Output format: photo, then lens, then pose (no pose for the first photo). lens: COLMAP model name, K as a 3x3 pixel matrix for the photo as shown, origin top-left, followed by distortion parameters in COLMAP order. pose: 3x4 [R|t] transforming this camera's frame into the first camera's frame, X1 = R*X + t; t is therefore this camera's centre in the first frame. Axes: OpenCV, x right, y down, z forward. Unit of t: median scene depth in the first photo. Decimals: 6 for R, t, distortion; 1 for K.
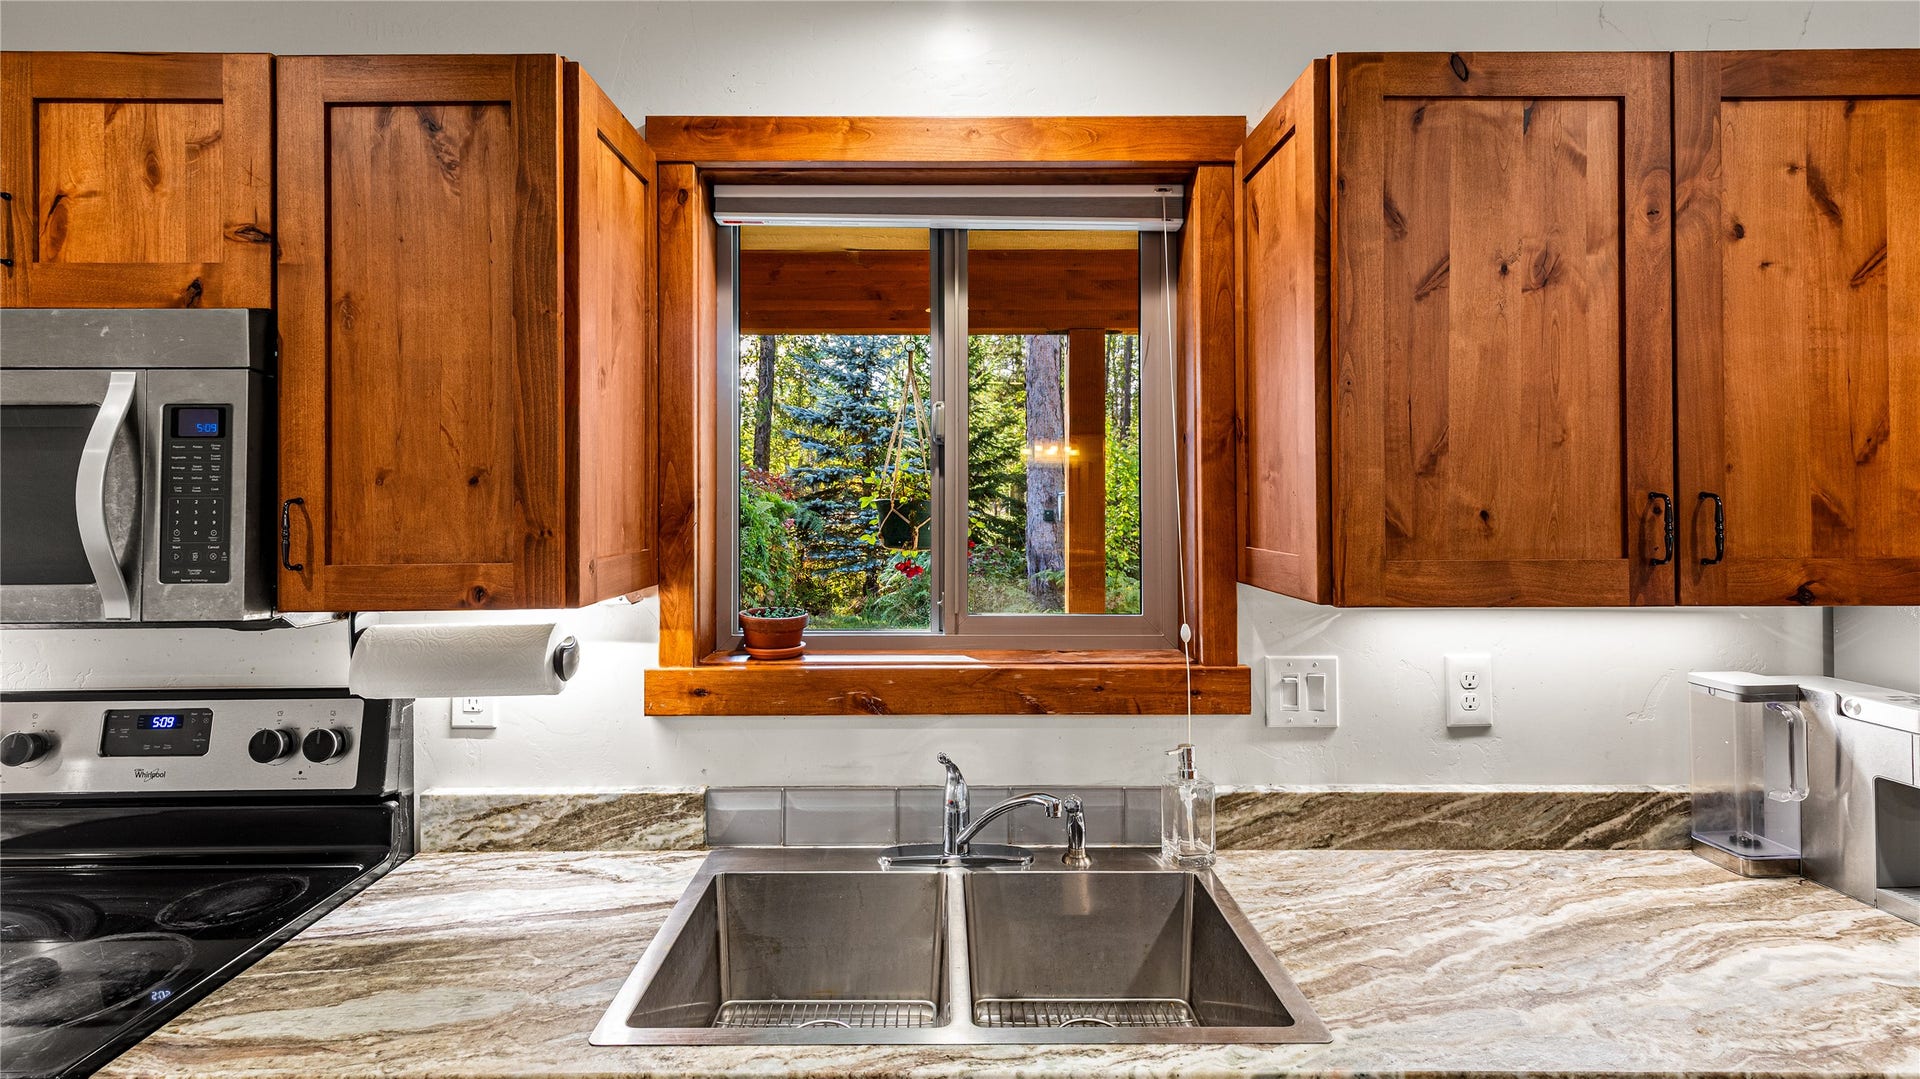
lens RADIAL K [[945.3, 0, 1026.1], [0, 945.3, 483.3], [0, 0, 1]] dist [0.005361, 0.000919]
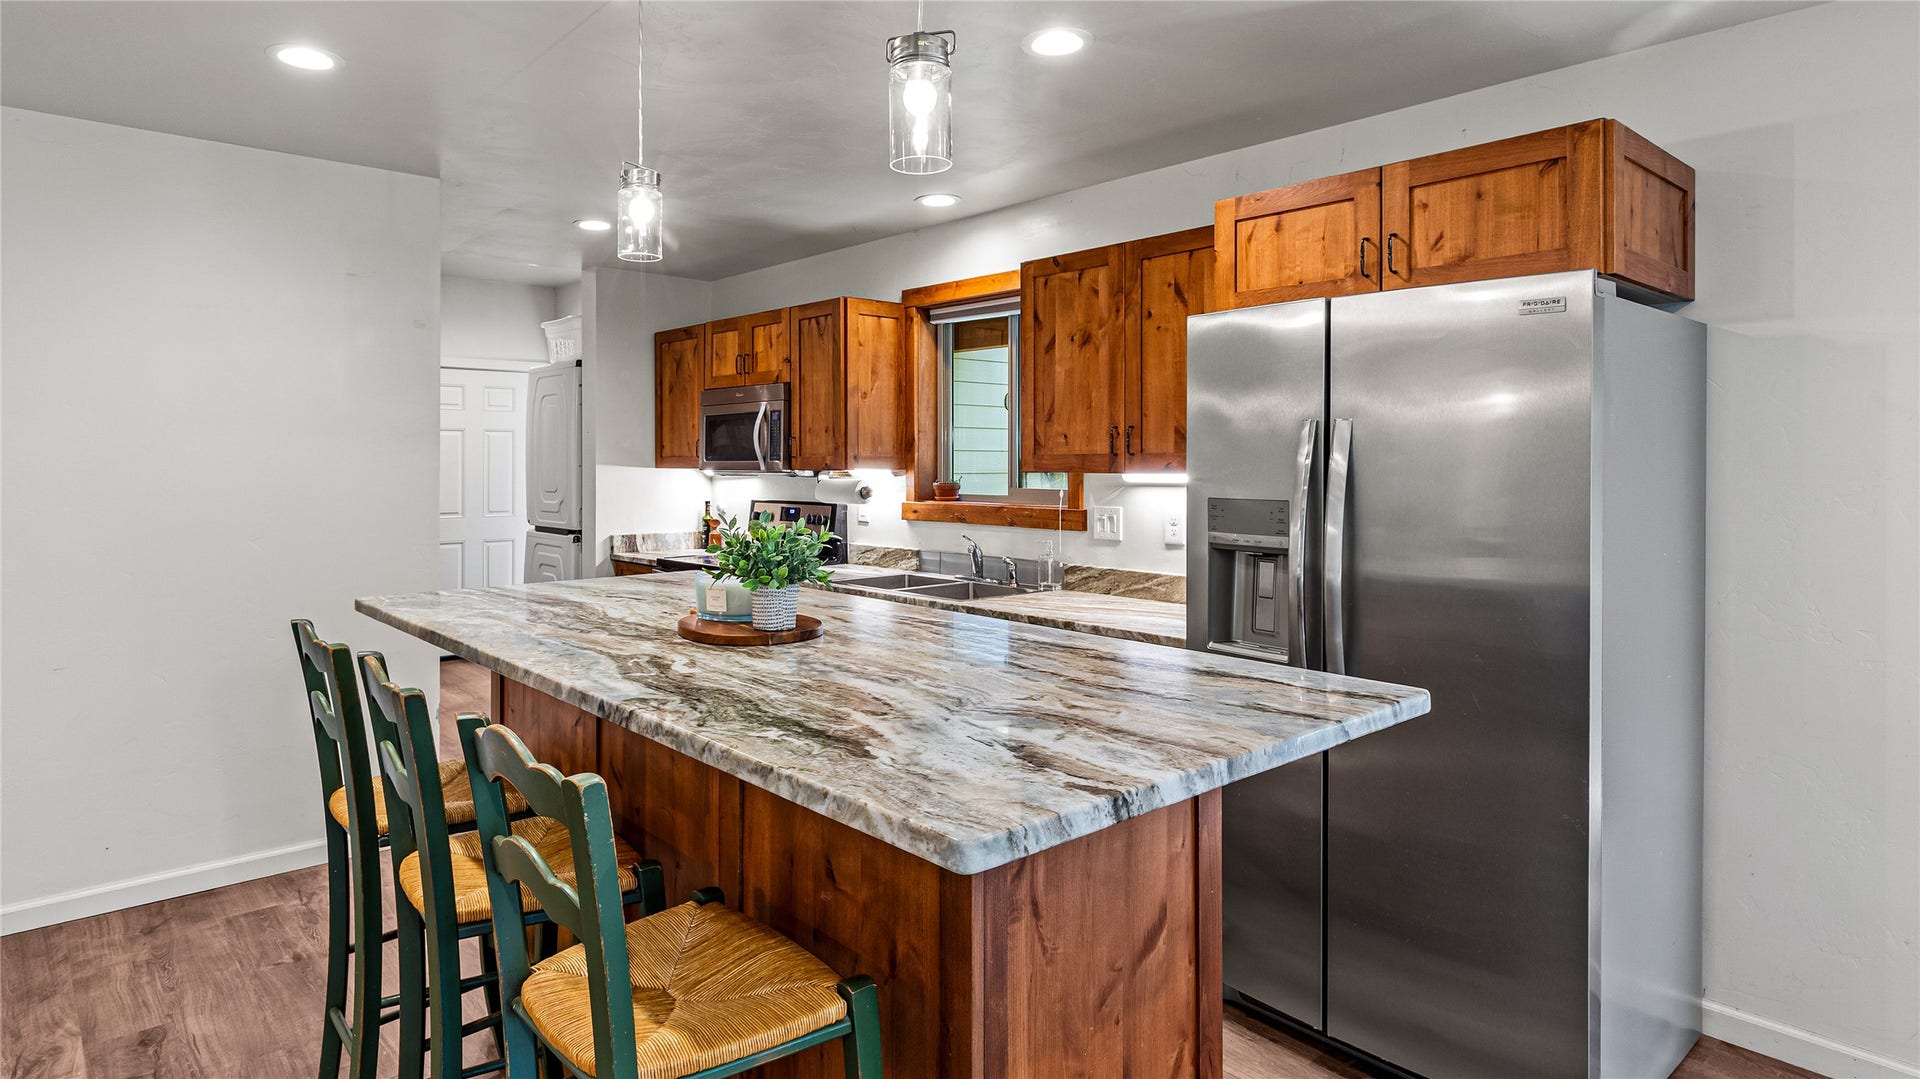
lens RADIAL K [[1064.8, 0, 870.1], [0, 1064.8, 469.1], [0, 0, 1]] dist [0.000256, -0.000010]
pose [[0.634650, 0.008667, -0.772751, 1.973171], [0.009964, 0.999762, 0.019396, 0.050655], [0.772736, -0.020010, 0.634412, -1.021807]]
